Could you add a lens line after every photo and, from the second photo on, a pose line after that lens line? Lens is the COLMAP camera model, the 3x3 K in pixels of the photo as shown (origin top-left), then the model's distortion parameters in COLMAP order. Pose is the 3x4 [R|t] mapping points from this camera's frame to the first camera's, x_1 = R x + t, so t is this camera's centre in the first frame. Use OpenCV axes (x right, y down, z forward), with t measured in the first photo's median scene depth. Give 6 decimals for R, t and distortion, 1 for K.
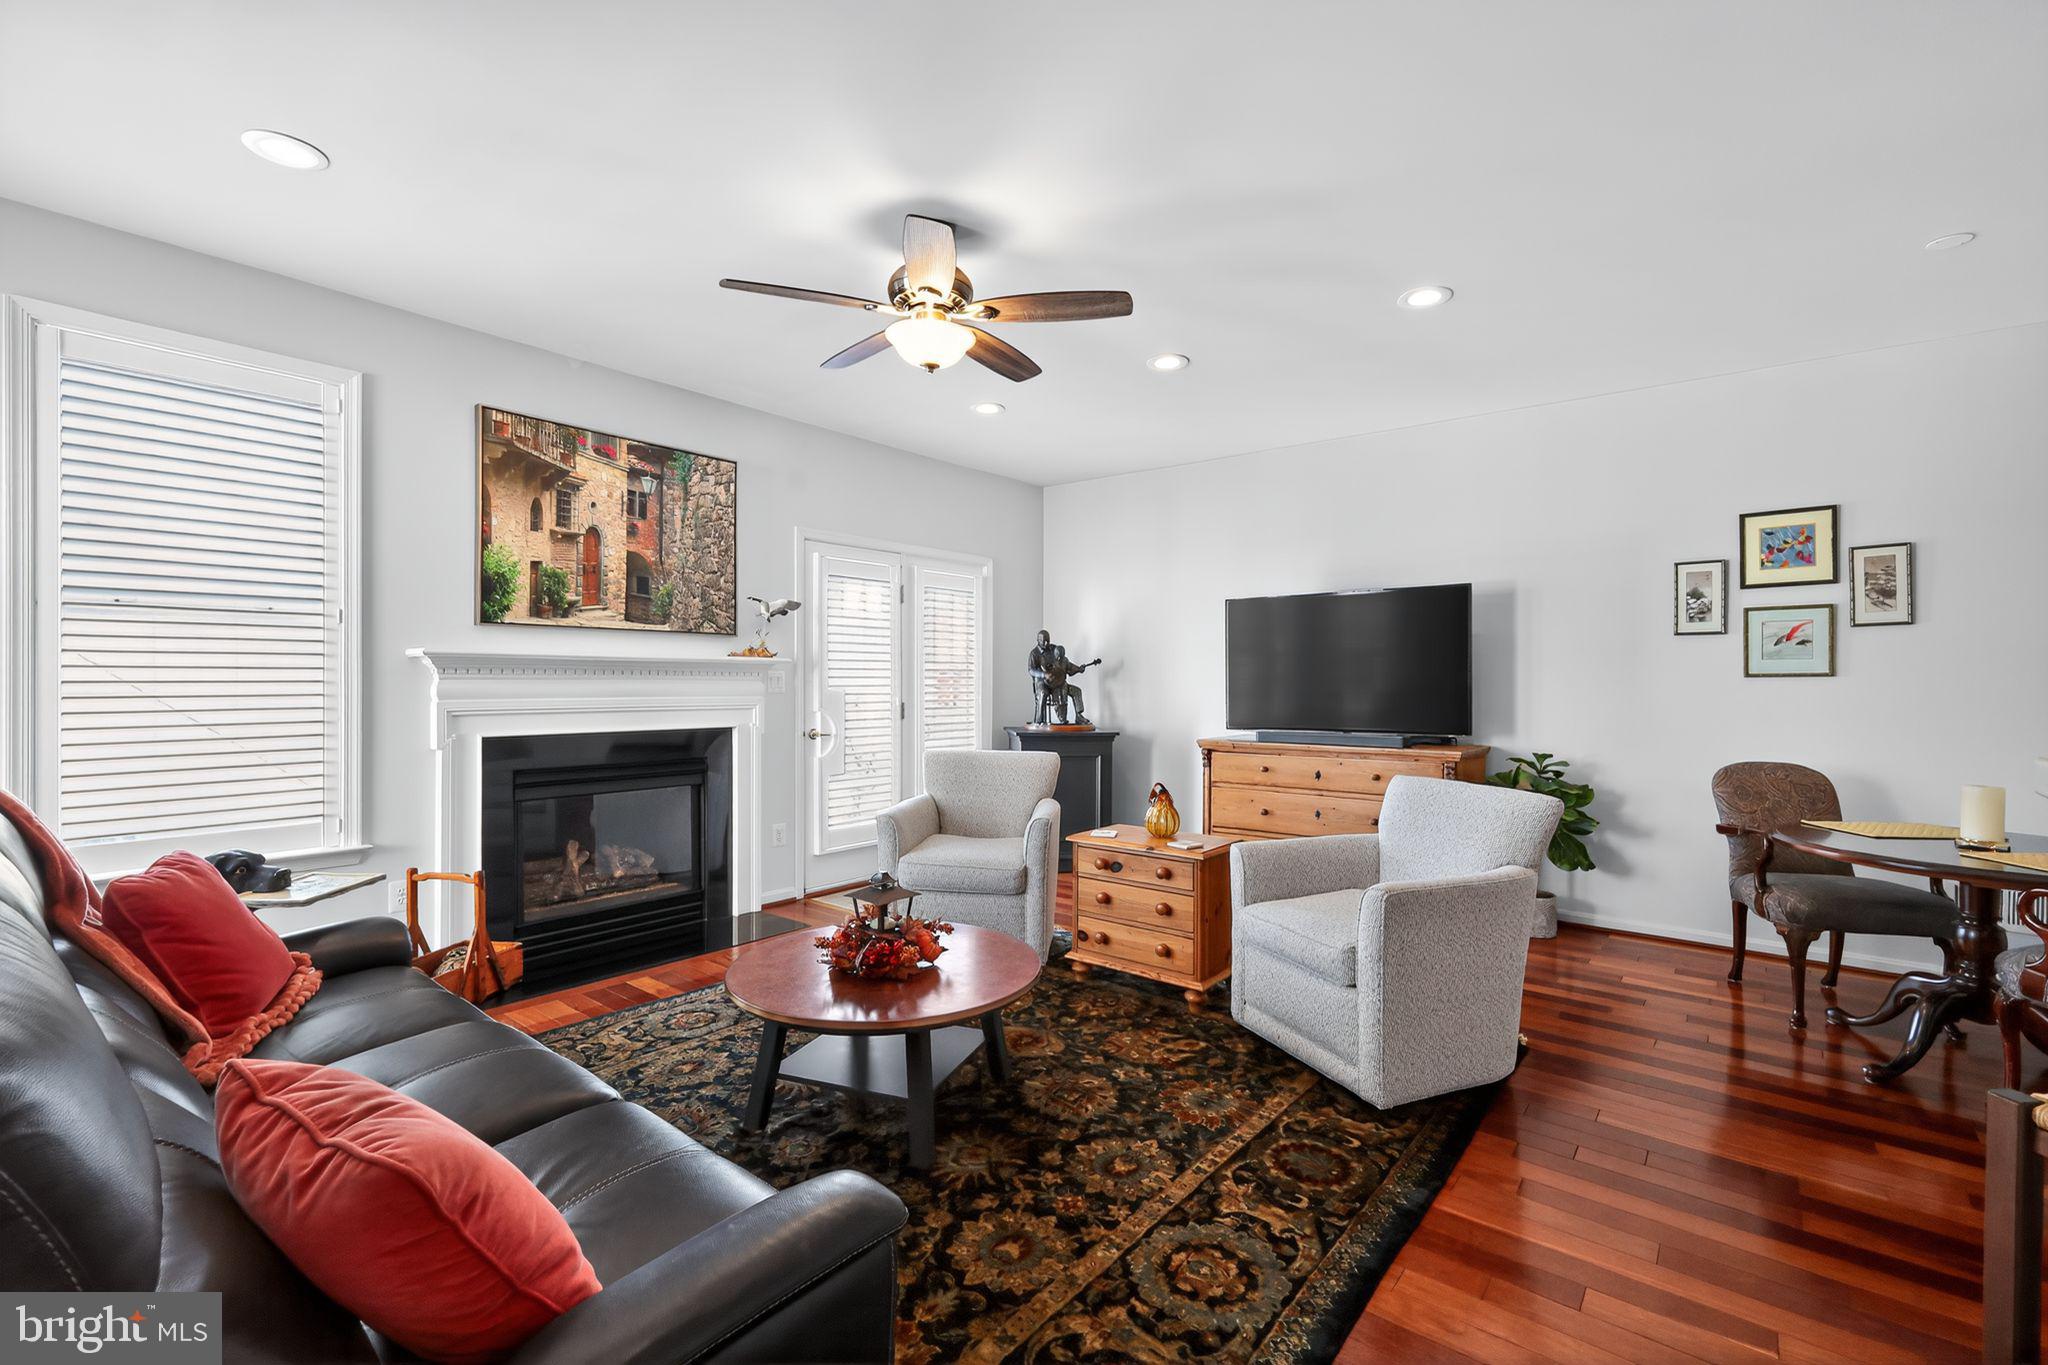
lens RADIAL K [[897.3, 0, 1029.5], [0, 897.3, 684.5], [0, 0, 1]] dist [0.003575, 0.000597]
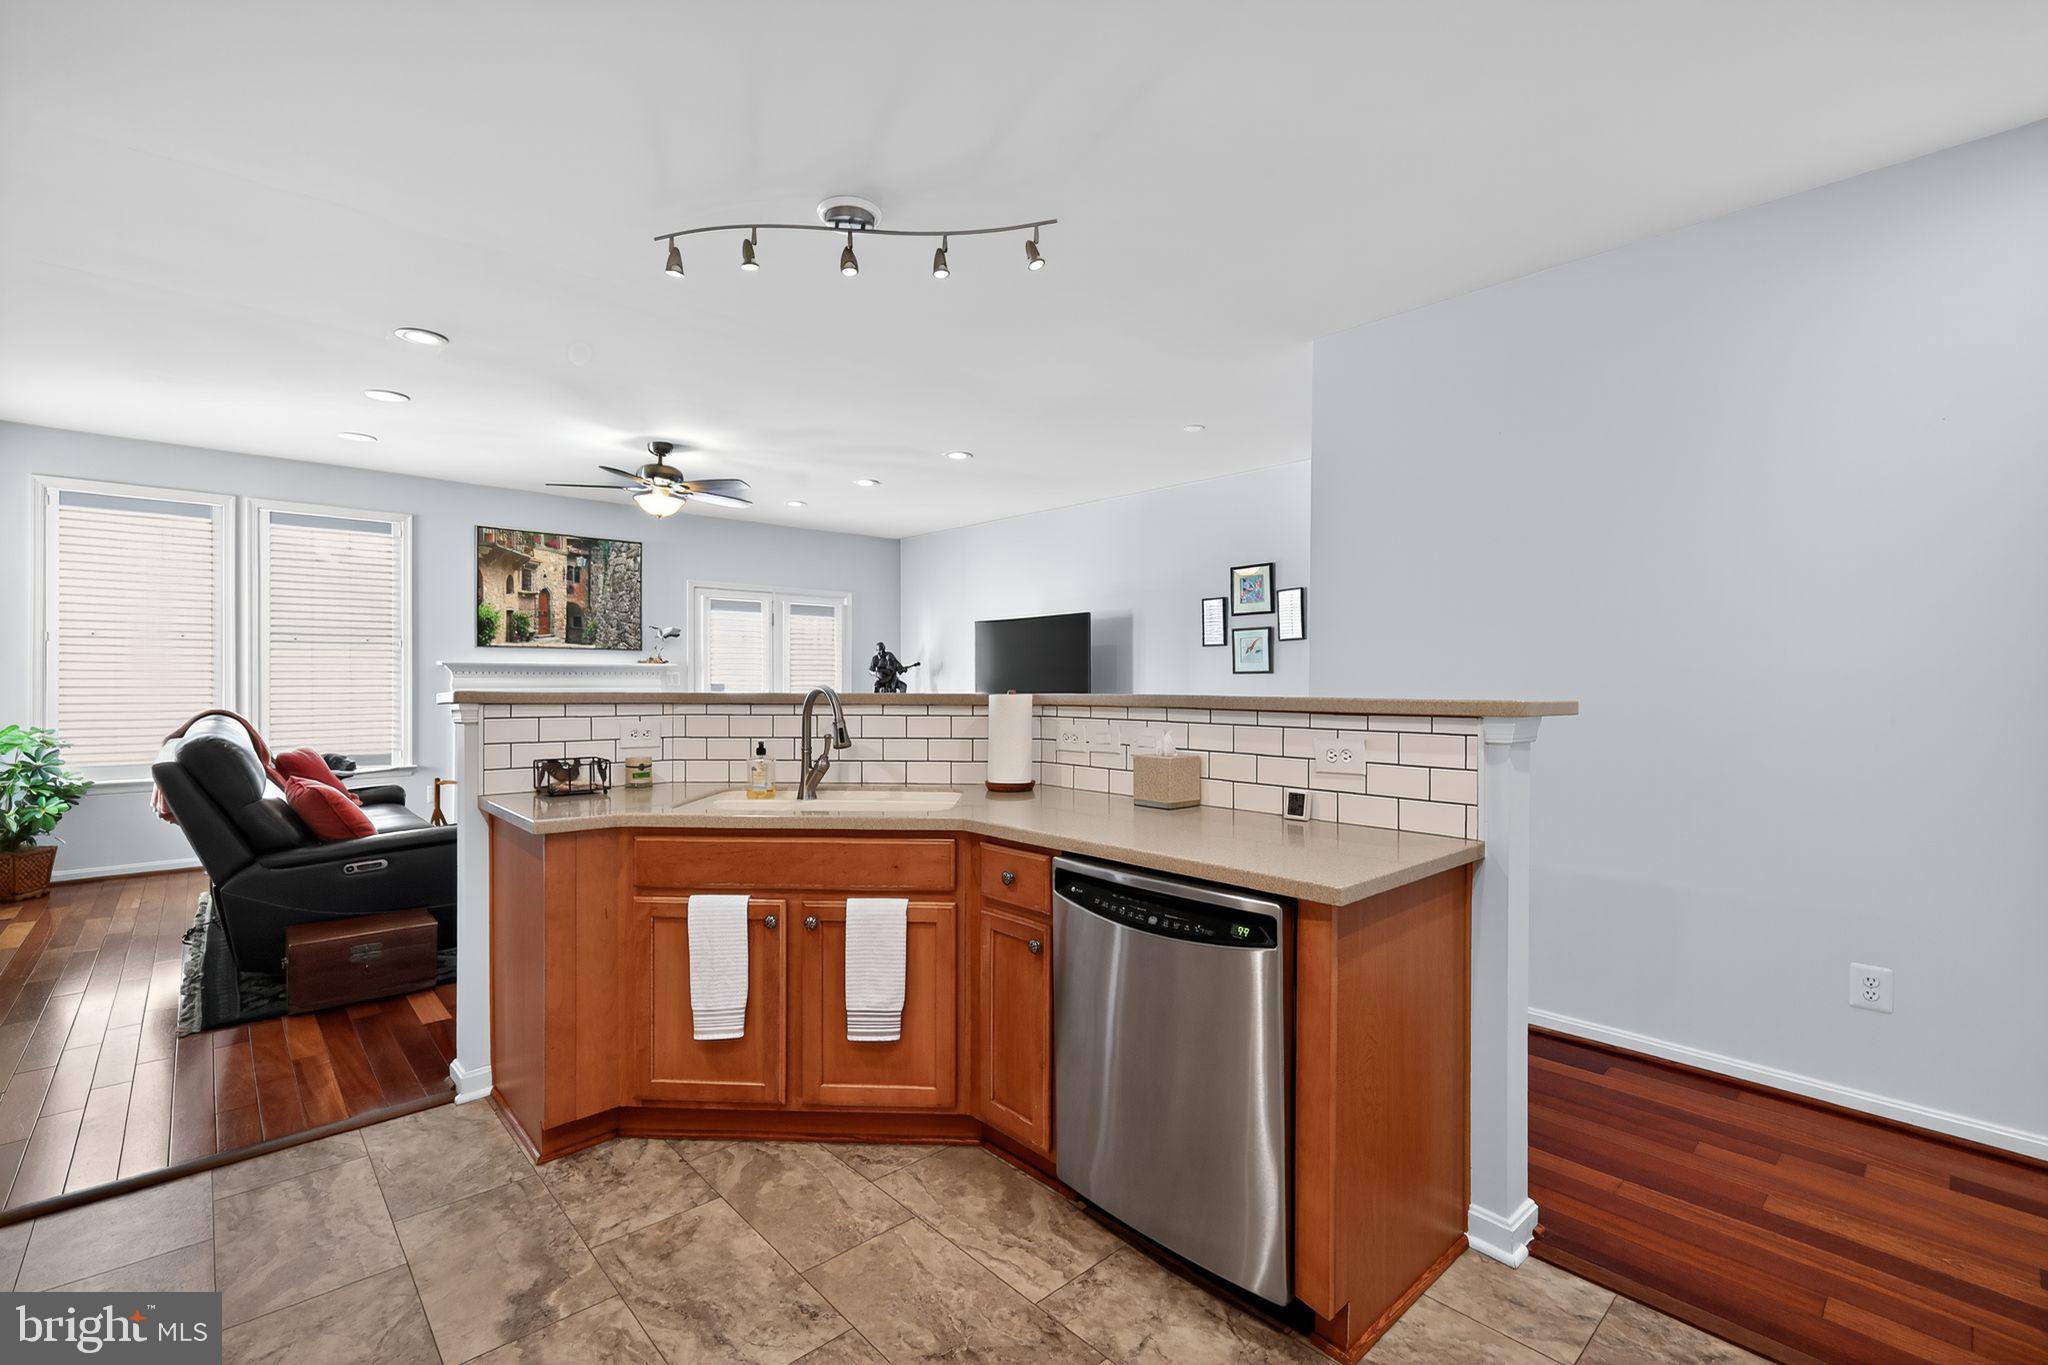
lens RADIAL K [[897.3, 0, 1038.7], [0, 897.3, 684.8], [0, 0, 1]] dist [0.003575, 0.000597]
pose [[0.990105, -0.001662, -0.140318, 0.697244], [0.001933, 0.999997, 0.001795, 0.007716], [0.140314, -0.002049, 0.990105, -0.579011]]
